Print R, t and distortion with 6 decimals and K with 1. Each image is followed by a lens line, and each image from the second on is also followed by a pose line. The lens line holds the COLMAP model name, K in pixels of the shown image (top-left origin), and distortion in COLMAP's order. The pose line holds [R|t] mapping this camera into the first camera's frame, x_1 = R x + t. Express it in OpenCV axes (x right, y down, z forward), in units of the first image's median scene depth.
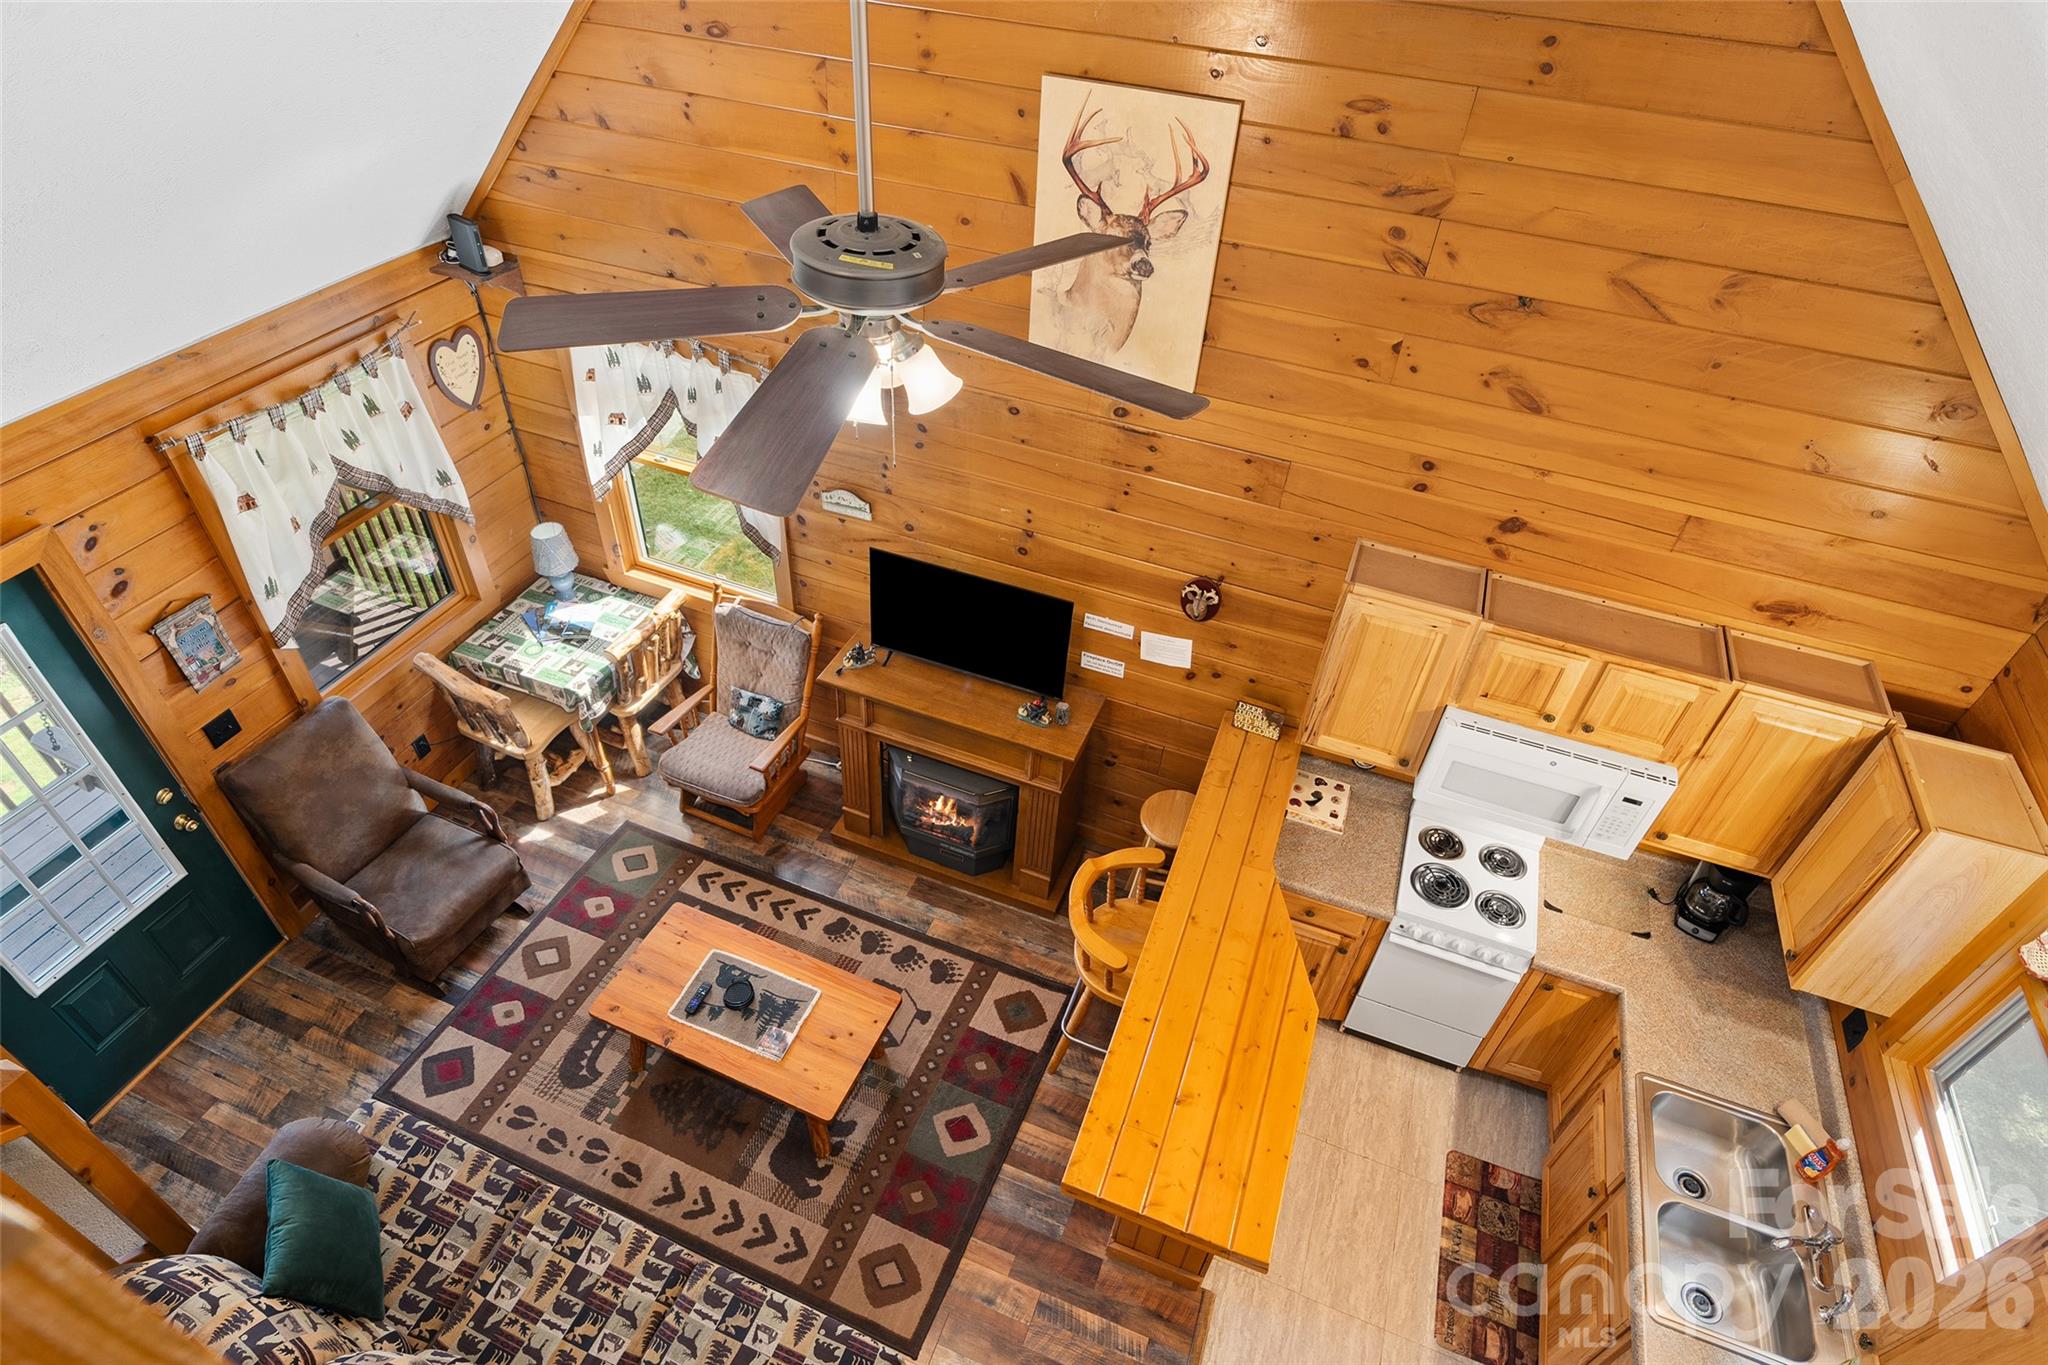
lens RADIAL K [[1093.8, 0, 1015.0], [0, 1093.8, 681.3], [0, 0, 1]] dist [-0.002401, 0.000536]
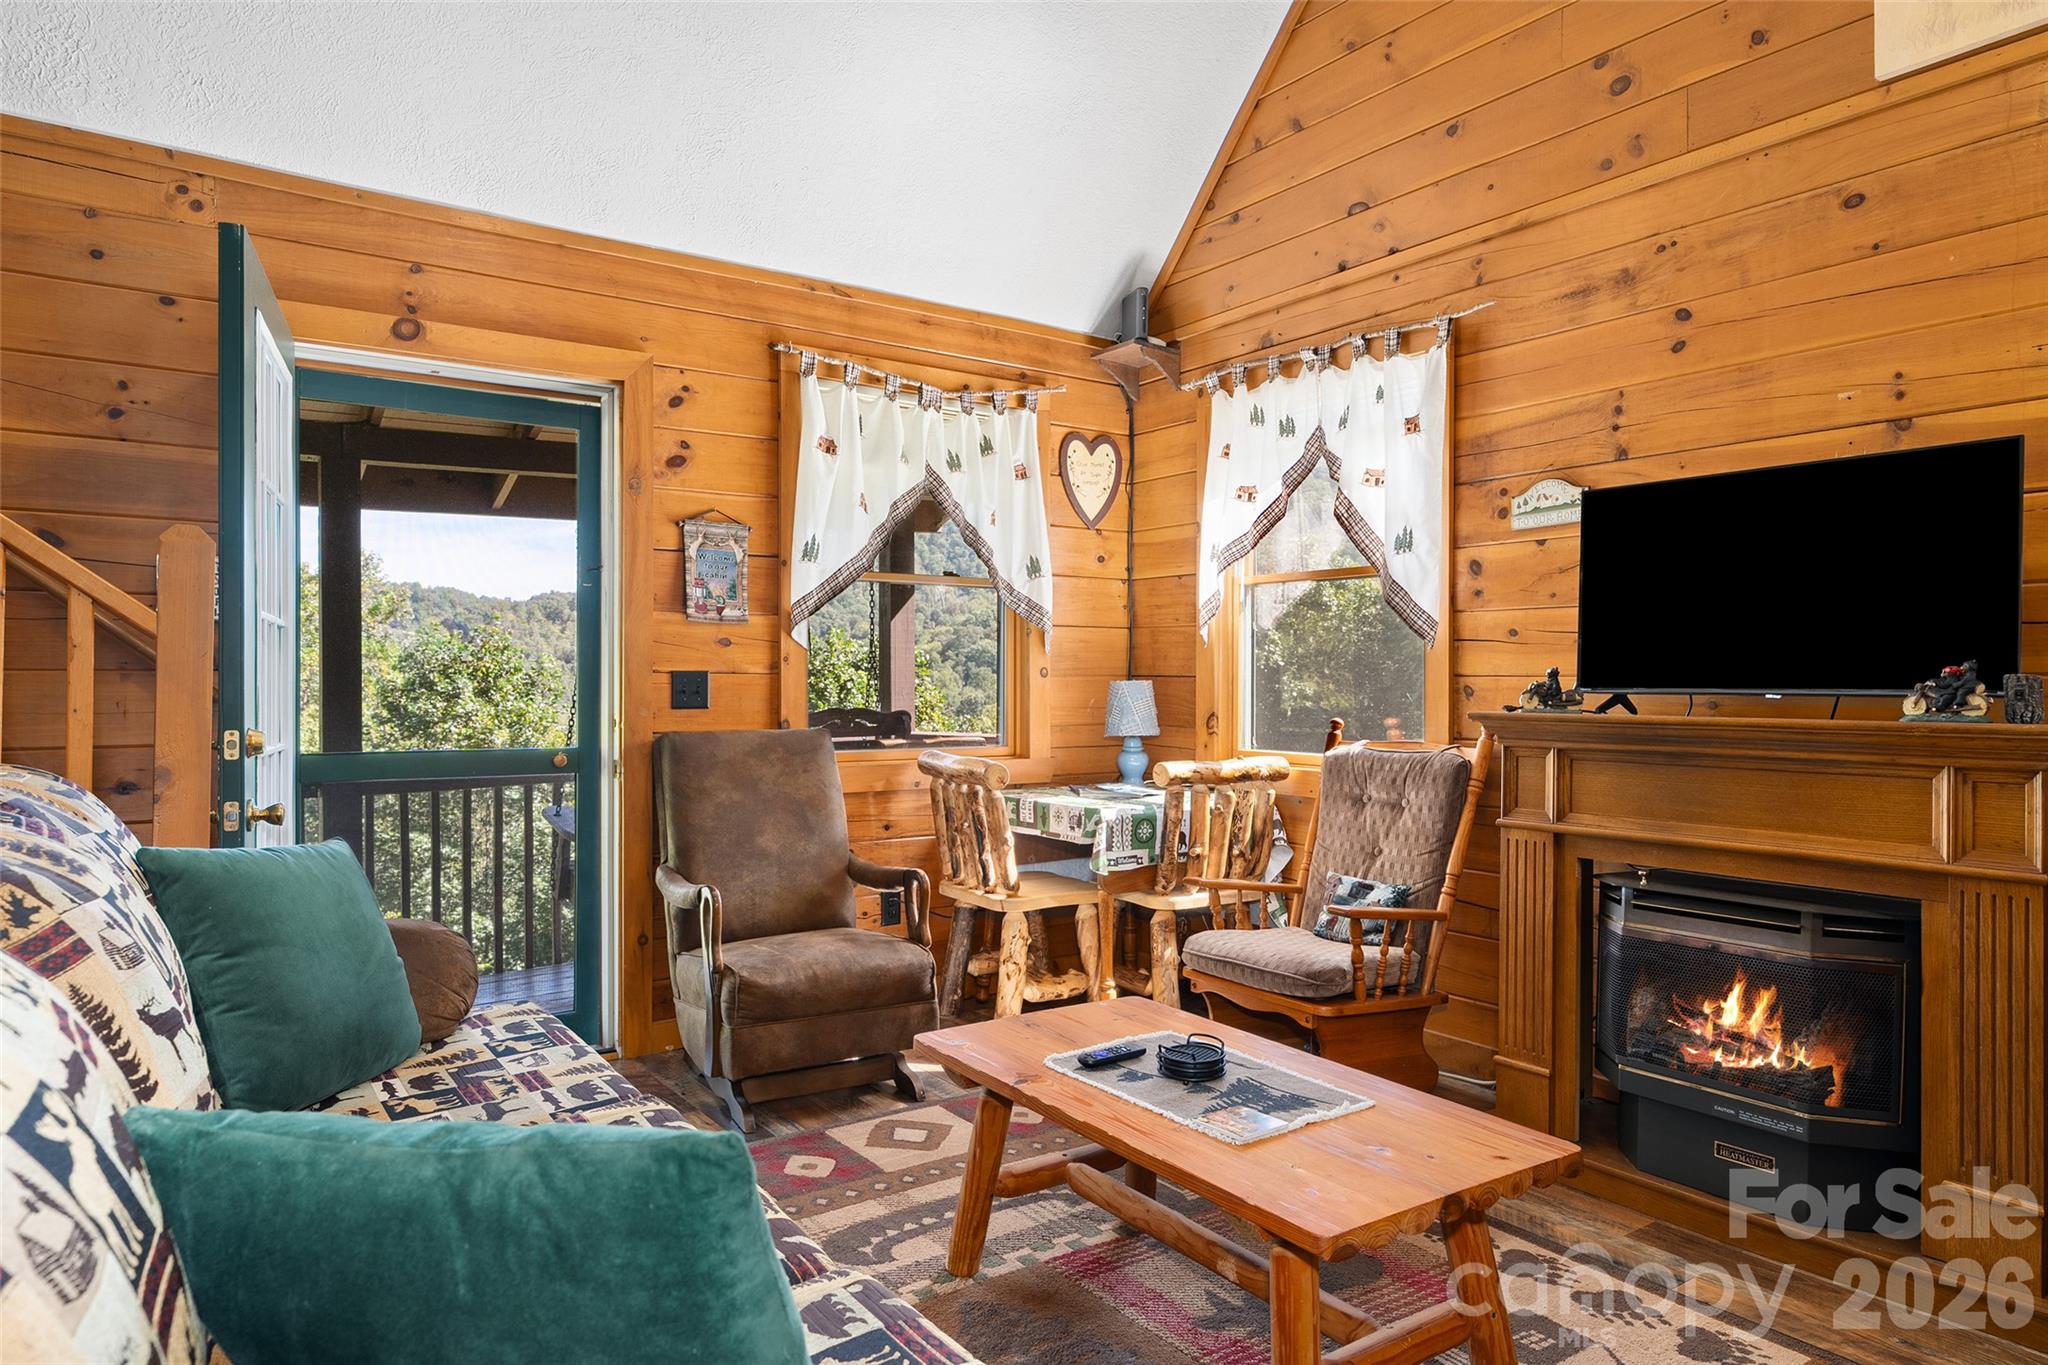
lens RADIAL K [[1249.8, 0, 1016.1], [0, 1249.8, 677.0], [0, 0, 1]] dist [-0.001638, 0.001811]
pose [[0.834842, -0.050469, -0.548171, -0.022274], [-0.336612, 0.741128, -0.580881, 0.503133], [0.435581, 0.669465, 0.601736, 0.560264]]
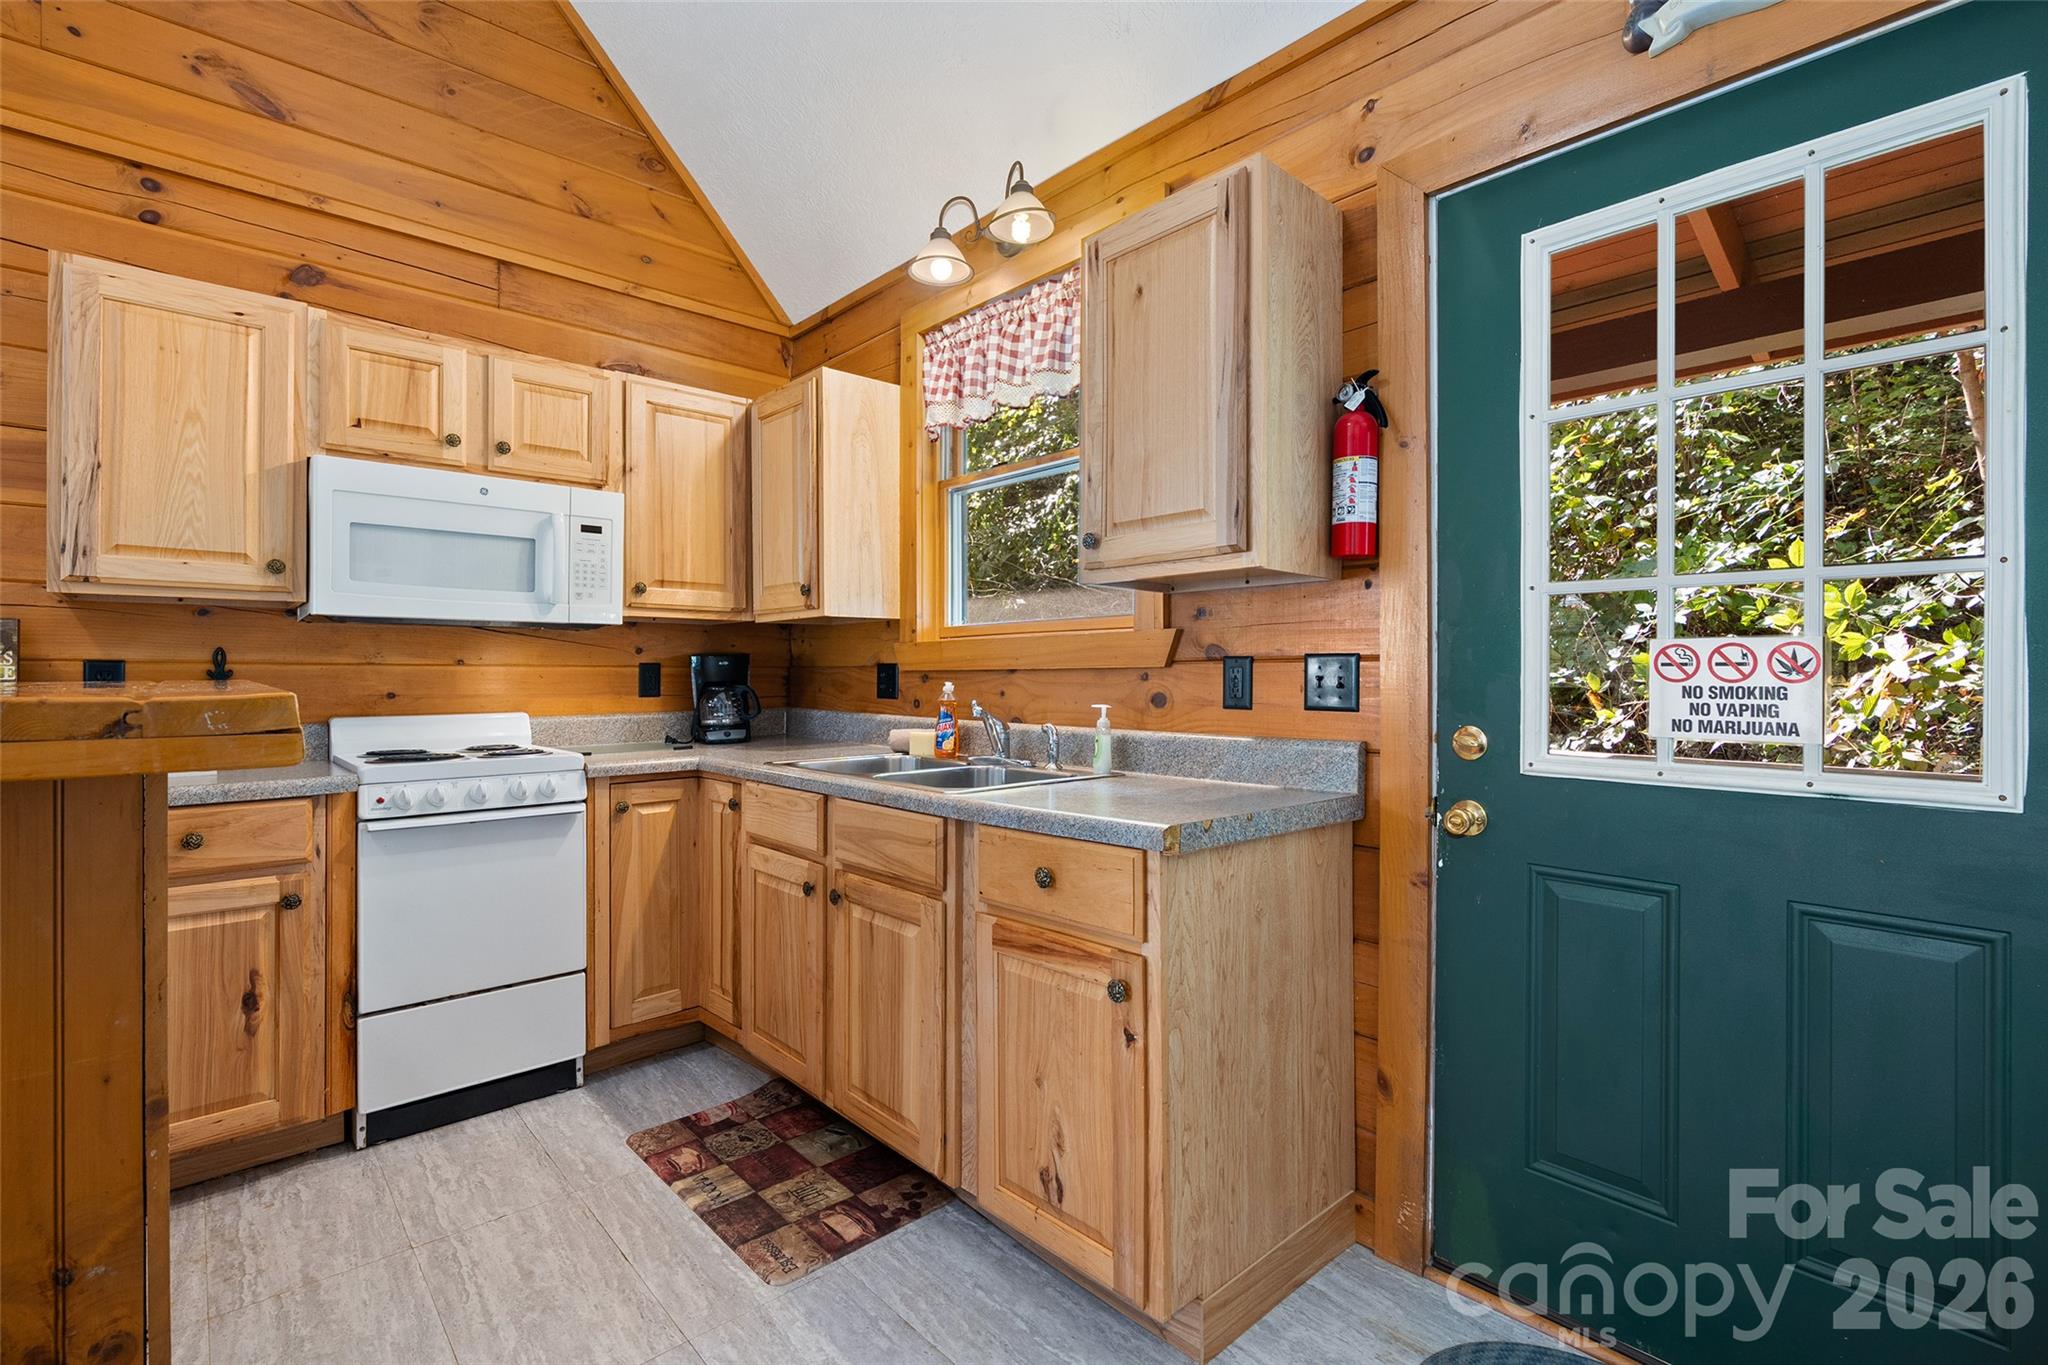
lens RADIAL K [[916.4, 0, 1019.6], [0, 916.4, 670.9], [0, 0, 1]] dist [-0.008220, 0.001784]
pose [[0.445562, -0.047044, 0.894014, 0.055264], [0.610659, 0.746211, -0.265076, 0.534515], [-0.654653, 0.664046, 0.361211, 0.530414]]
